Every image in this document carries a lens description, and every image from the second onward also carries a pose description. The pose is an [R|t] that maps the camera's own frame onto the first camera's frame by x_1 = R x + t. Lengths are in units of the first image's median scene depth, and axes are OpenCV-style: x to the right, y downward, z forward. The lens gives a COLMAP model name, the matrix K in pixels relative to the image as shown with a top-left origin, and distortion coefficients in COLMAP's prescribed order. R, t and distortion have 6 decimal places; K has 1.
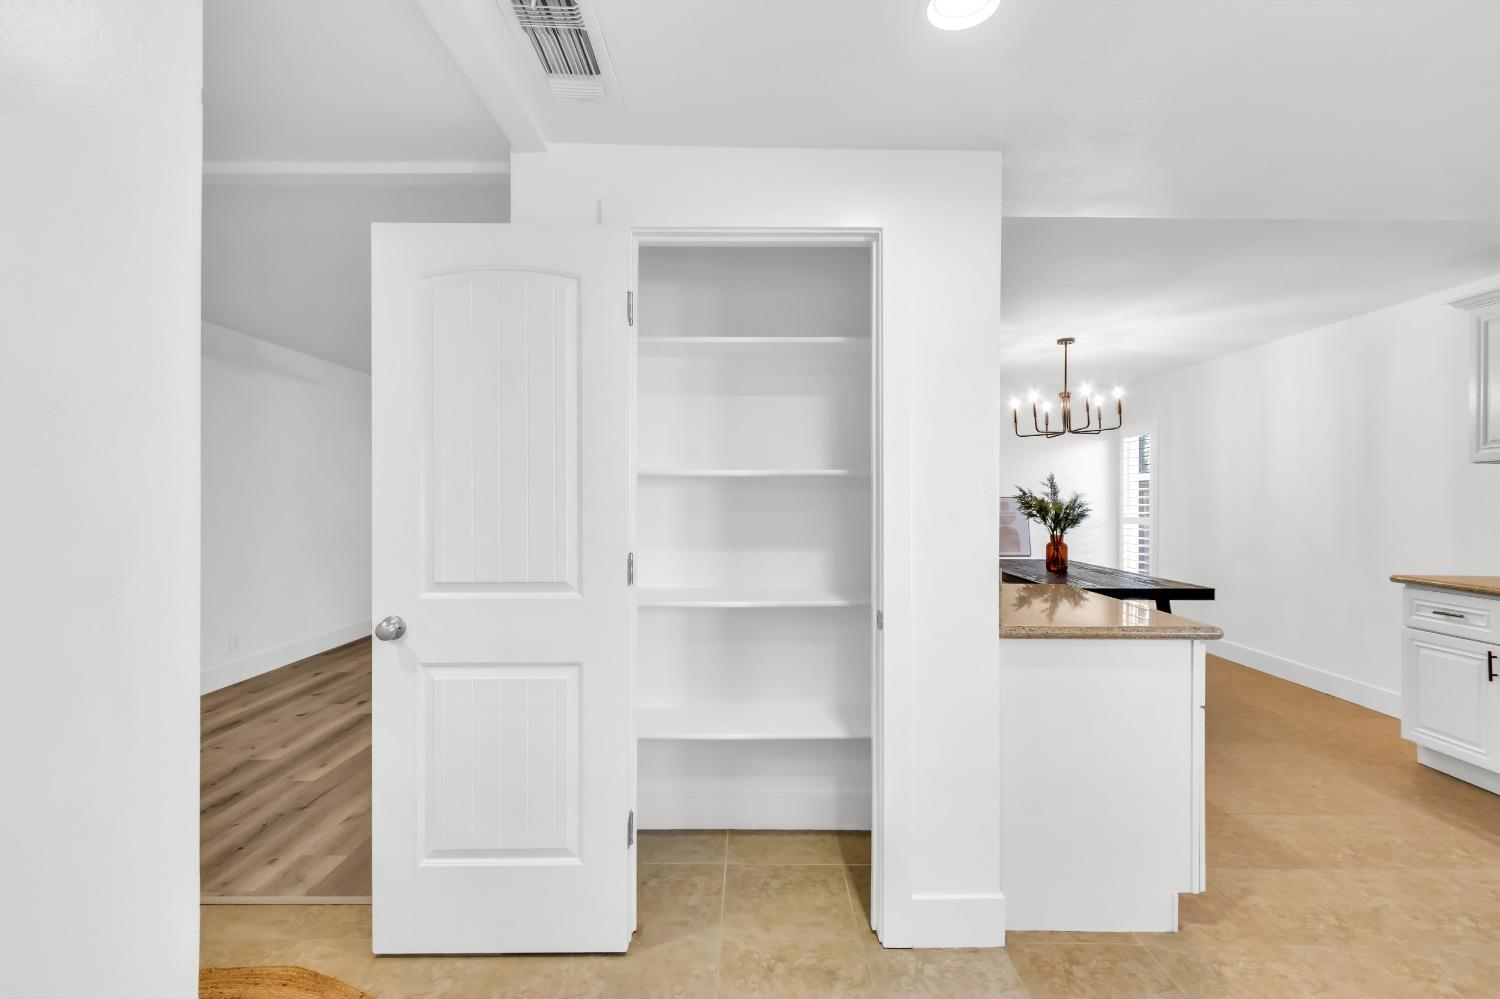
lens RADIAL K [[674.7, 0, 750.0], [0, 674.7, 499.5], [0, 0, 1]] dist [0.000878, -0.000002]
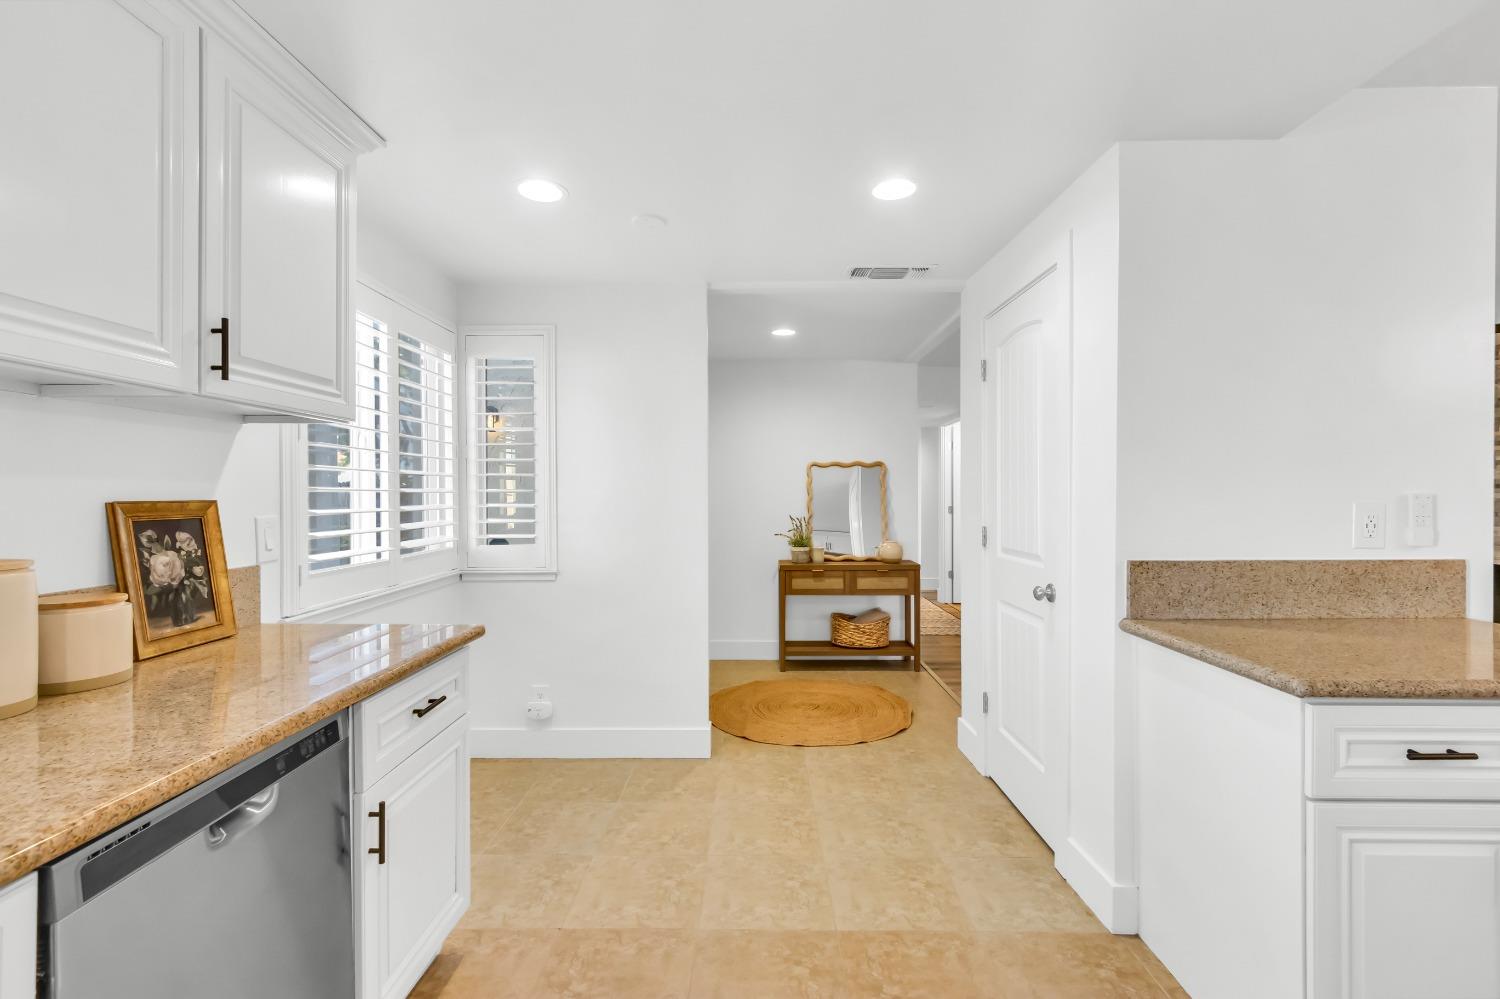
lens RADIAL K [[683.6, 0, 746.6], [0, 683.6, 498.0], [0, 0, 1]] dist [0.007495, 0.000060]
pose [[-0.010634, 0.004320, -0.999934, 0.654015], [0.001617, 0.999989, 0.004303, 0.002305], [0.999942, -0.001571, -0.010641, 0.216007]]
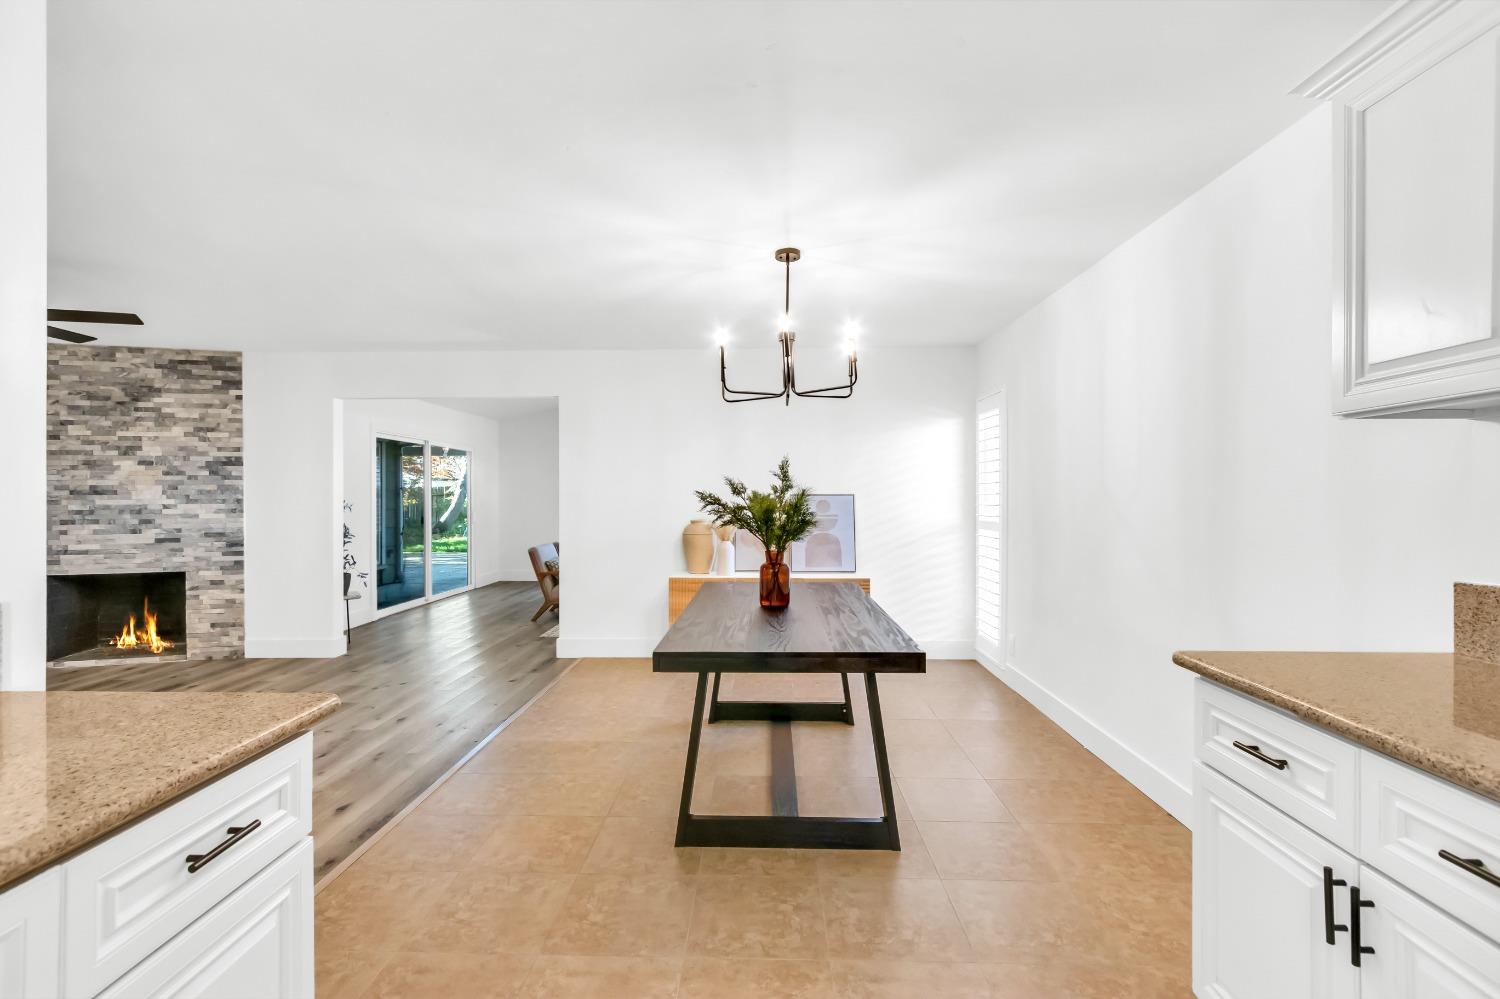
lens RADIAL K [[678.8, 0, 745.2], [0, 678.8, 496.7], [0, 0, 1]] dist [0.016626, -0.006820]
pose [[0.999564, -0.003502, -0.029310, 0.524313], [0.003462, 0.999993, -0.001428, 0.000519], [0.029314, 0.001326, 0.999569, 0.399494]]
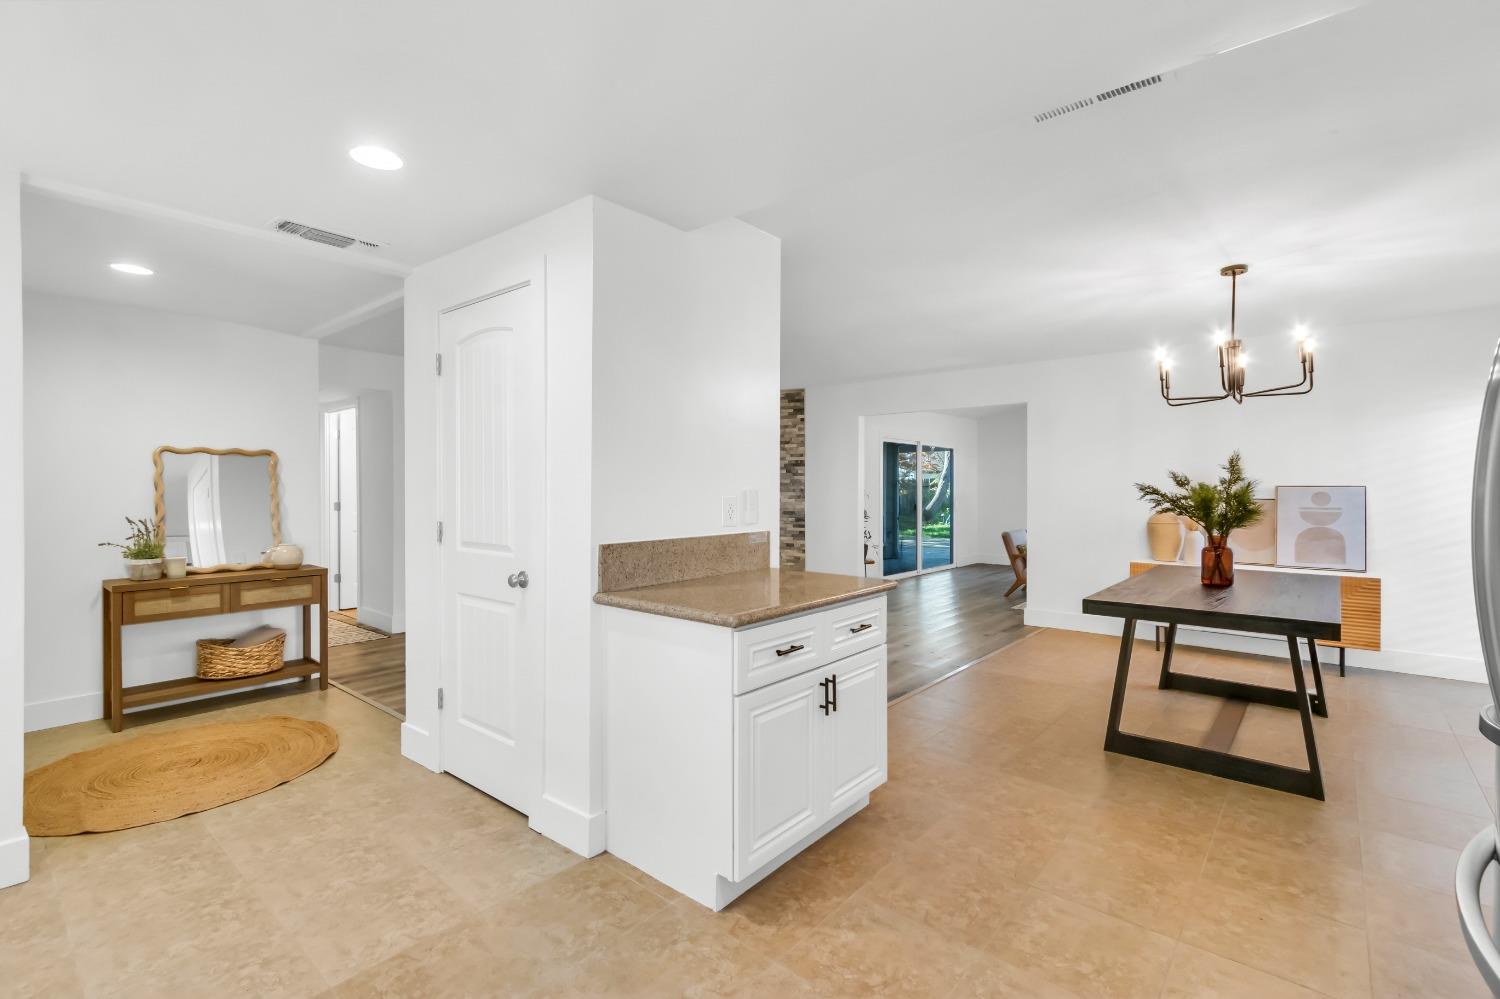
lens RADIAL K [[680.7, 0, 754.0], [0, 680.7, 494.4], [0, 0, 1]] dist [0.006858, 0.000013]
pose [[0.767720, 0.004731, -0.640768, 0.640640], [-0.000502, 0.999977, 0.006781, 0.002227], [0.640786, -0.004884, 0.767704, 0.120490]]
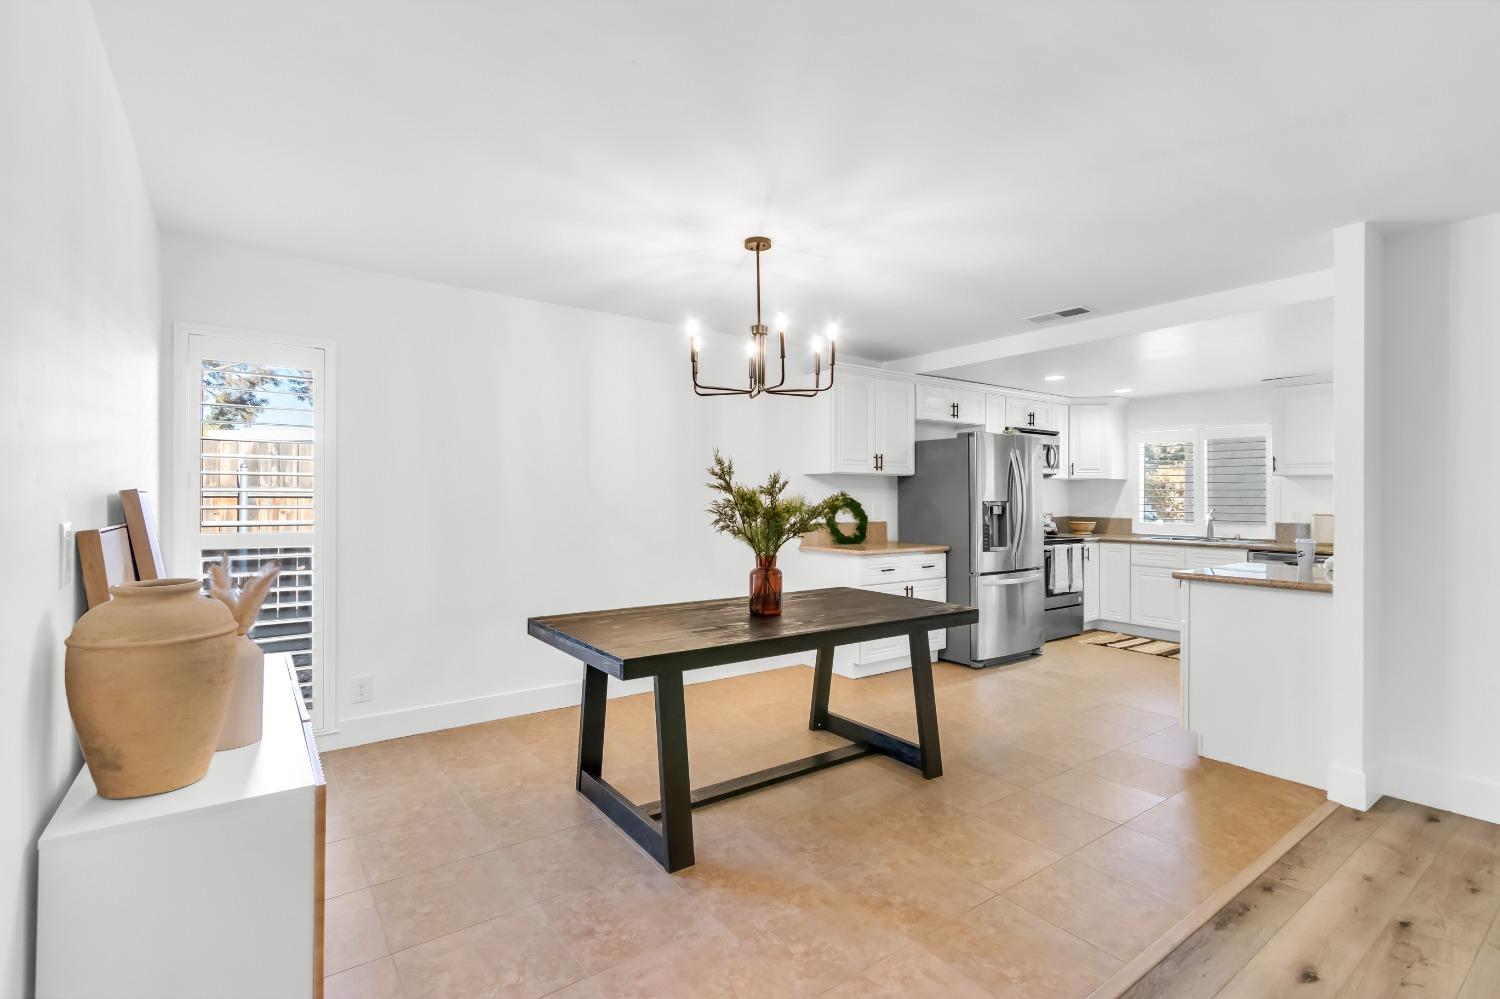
lens RADIAL K [[683.6, 0, 746.6], [0, 683.6, 498.0], [0, 0, 1]] dist [0.007495, 0.000060]
pose [[-0.591178, -0.007554, 0.806506, -0.038467], [-0.005274, 0.999971, 0.005500, -0.004410], [-0.806524, -0.001002, -0.591201, 1.626157]]
